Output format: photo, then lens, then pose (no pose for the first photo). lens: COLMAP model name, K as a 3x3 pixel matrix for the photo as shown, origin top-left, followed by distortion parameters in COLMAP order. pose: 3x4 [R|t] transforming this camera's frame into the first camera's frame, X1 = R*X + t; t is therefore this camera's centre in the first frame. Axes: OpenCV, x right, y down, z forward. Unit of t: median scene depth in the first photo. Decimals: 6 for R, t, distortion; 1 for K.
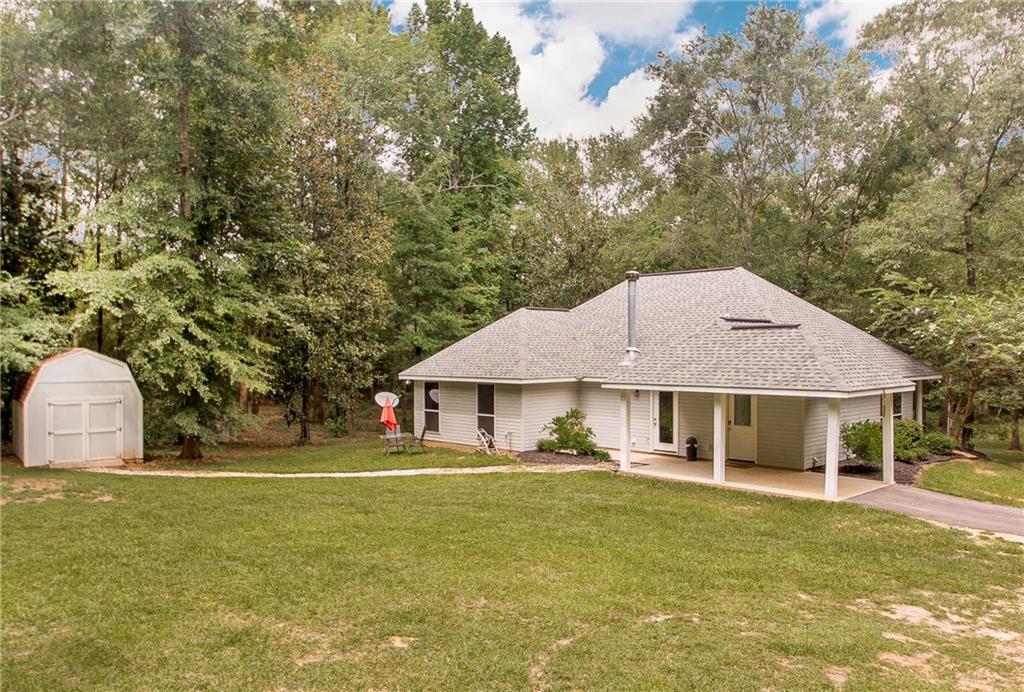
lens RADIAL K [[742.6, 0, 512.0], [0, 742.6, 377.5], [0, 0, 1]] dist [0.002521, 0.000268]
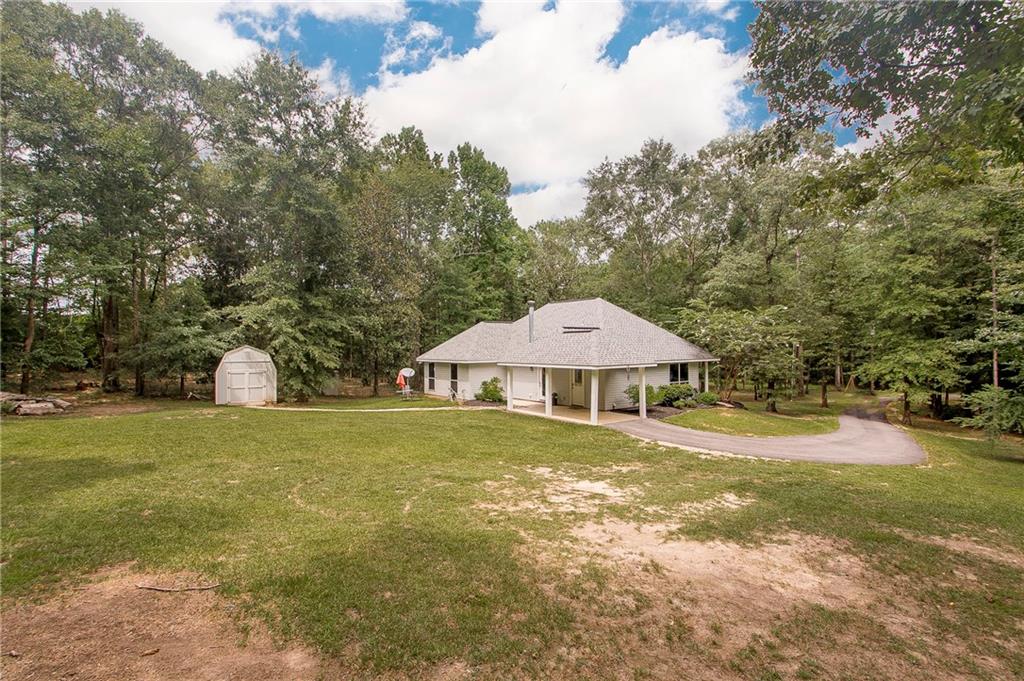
lens RADIAL K [[464.5, 0, 508.5], [0, 464.5, 352.4], [0, 0, 1]] dist [0.018271, 0.000057]
pose [[0.991010, -0.002026, -0.133771, 0.268594], [-0.001126, 0.999724, -0.023486, 0.008730], [0.133781, 0.023425, 0.990734, -0.130827]]
